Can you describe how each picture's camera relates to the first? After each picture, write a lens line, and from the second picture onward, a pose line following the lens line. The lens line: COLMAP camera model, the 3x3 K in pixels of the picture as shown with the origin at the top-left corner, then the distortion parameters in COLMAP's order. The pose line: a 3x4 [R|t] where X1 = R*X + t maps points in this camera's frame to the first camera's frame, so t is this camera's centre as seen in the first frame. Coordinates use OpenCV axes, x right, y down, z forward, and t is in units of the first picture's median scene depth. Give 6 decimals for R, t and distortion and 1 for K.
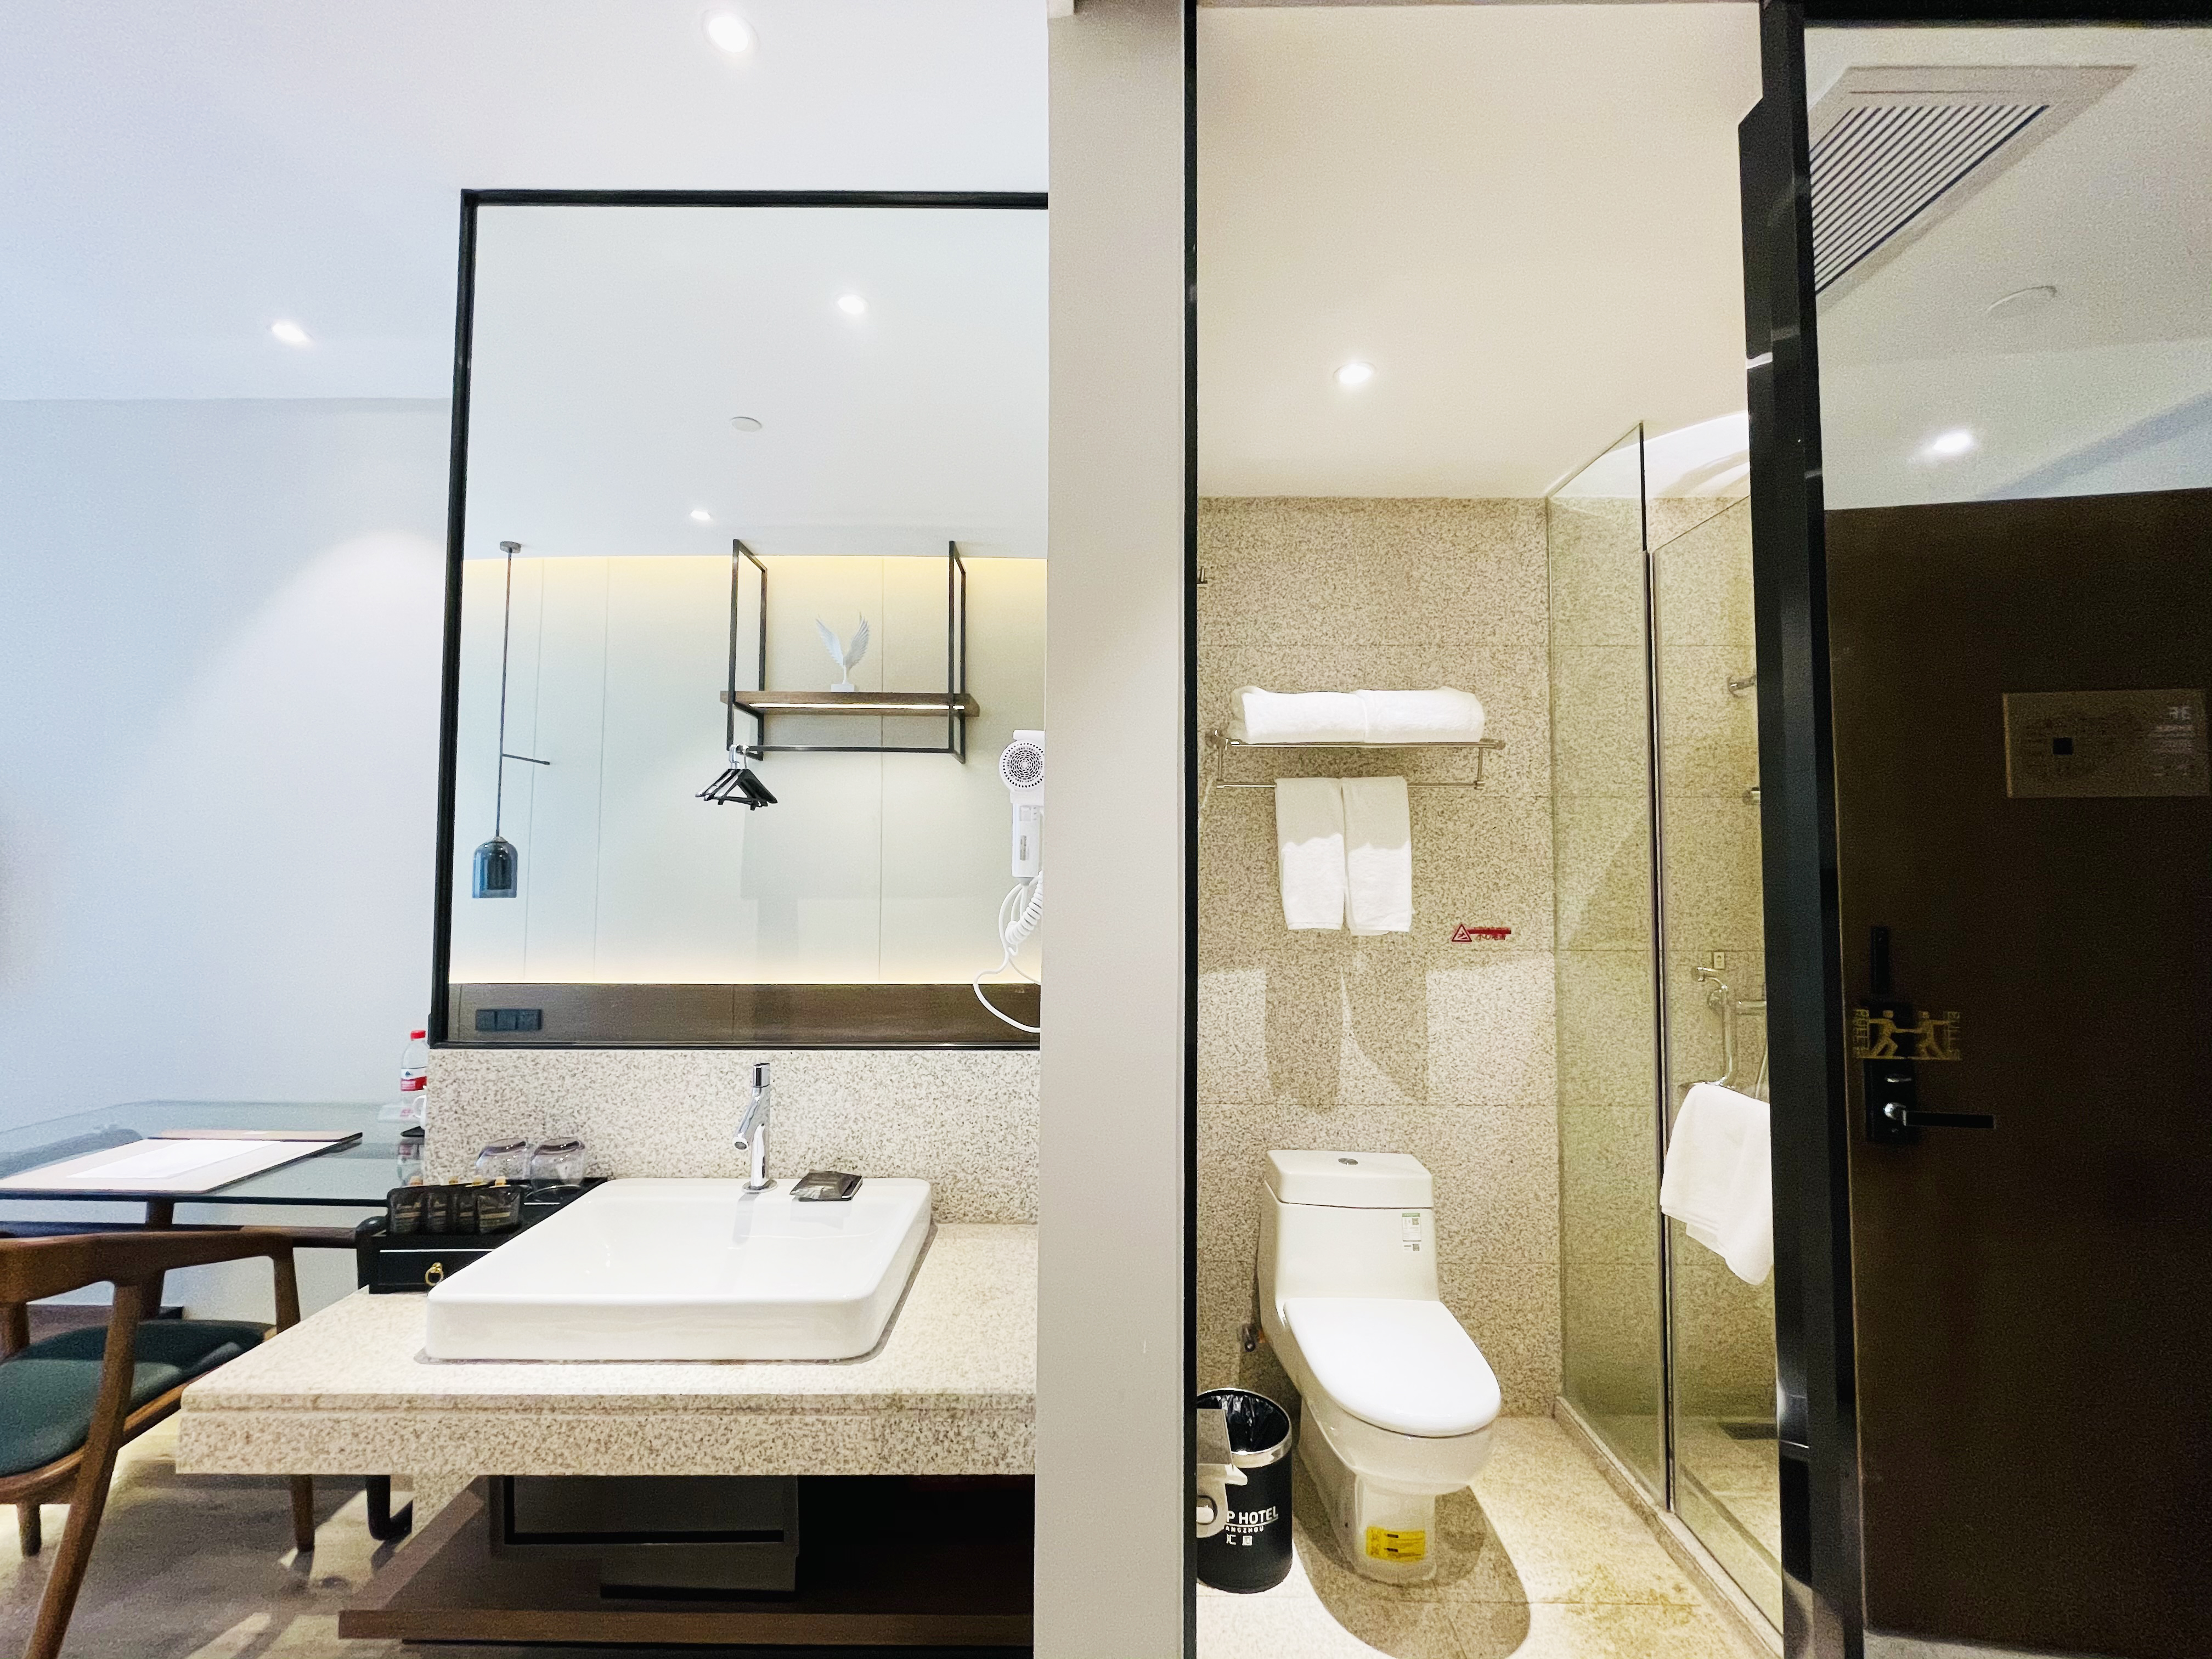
lens RADIAL K [[886.4, 0, 1106.0], [0, 886.4, 829.5], [0, 0, 1]] dist [-0.002569, -0.000781]
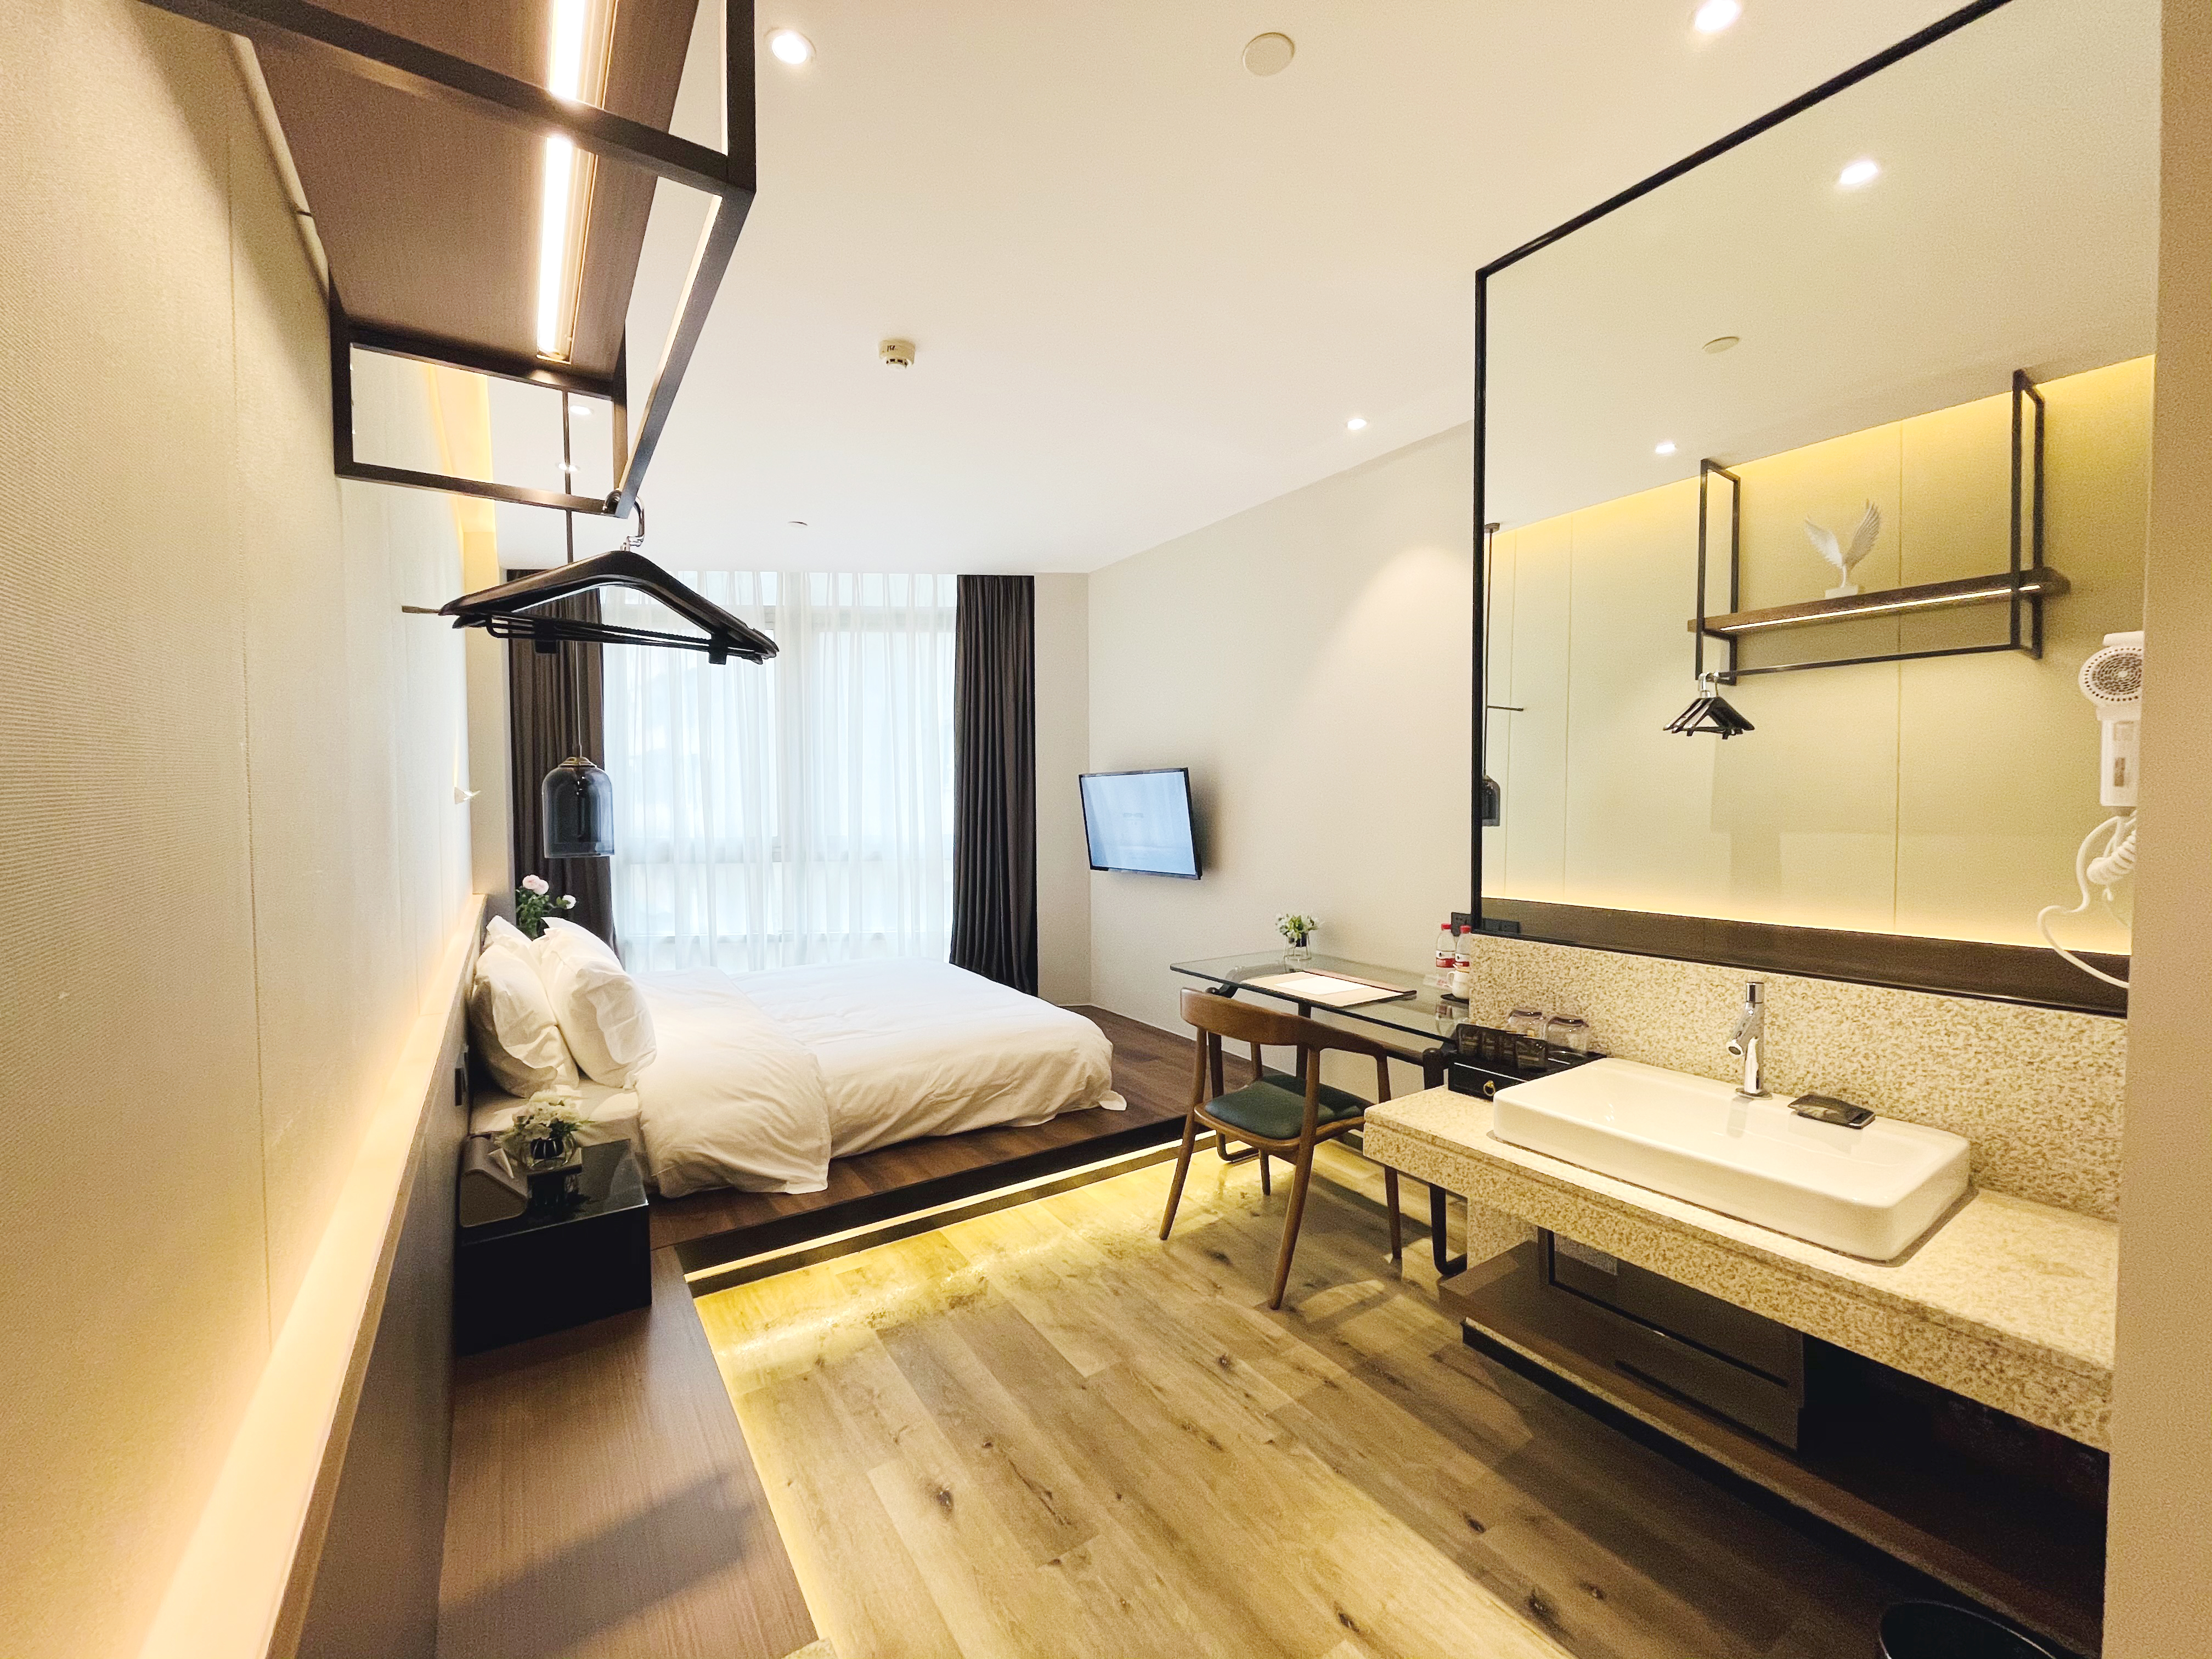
lens RADIAL K [[886.4, 0, 1106.0], [0, 886.4, 829.5], [0, 0, 1]] dist [-0.002569, -0.000781]
pose [[0.559828, 0.019663, -0.828376, 0.051891], [0.043000, 0.997682, 0.052742, -0.008547], [0.827493, -0.065147, 0.557684, -0.225178]]
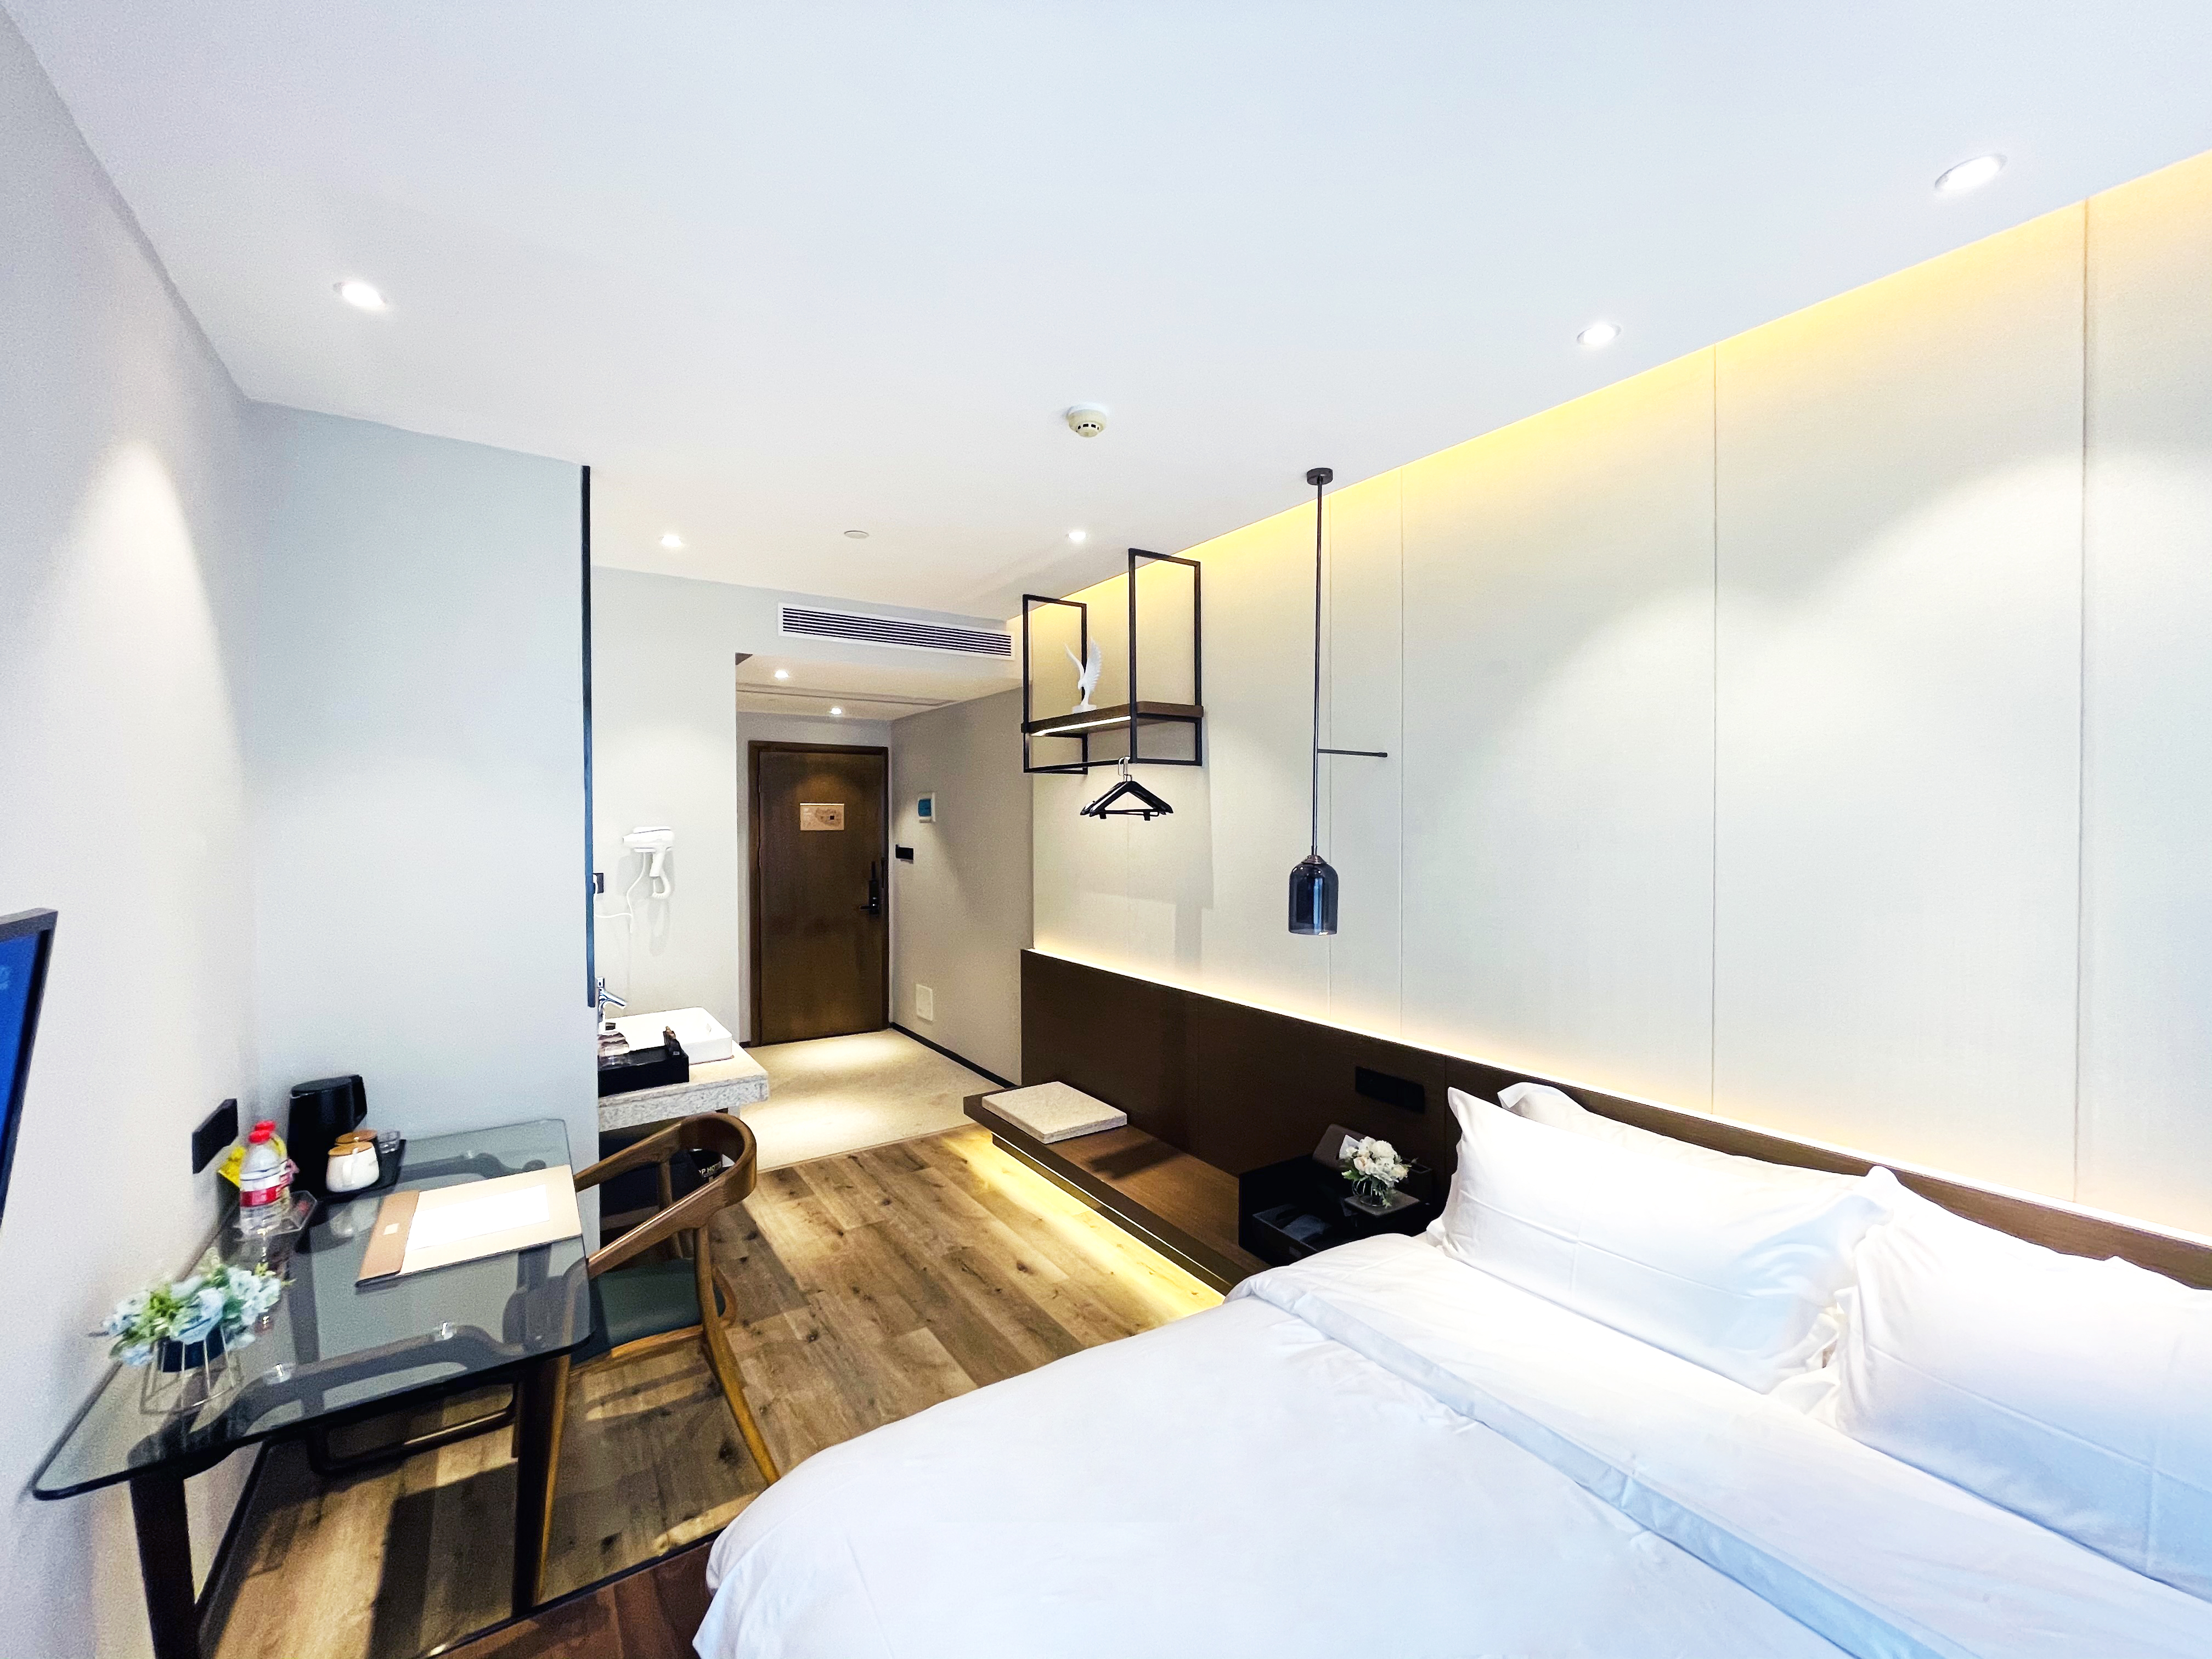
lens RADIAL K [[886.4, 0, 1106.0], [0, 886.4, 829.5], [0, 0, 1]] dist [-0.002569, -0.000781]
pose [[-0.565512, -0.012766, 0.824641, -2.708782], [-0.033868, 0.999396, -0.007754, -0.104125], [-0.824044, -0.032314, -0.565603, 1.178561]]
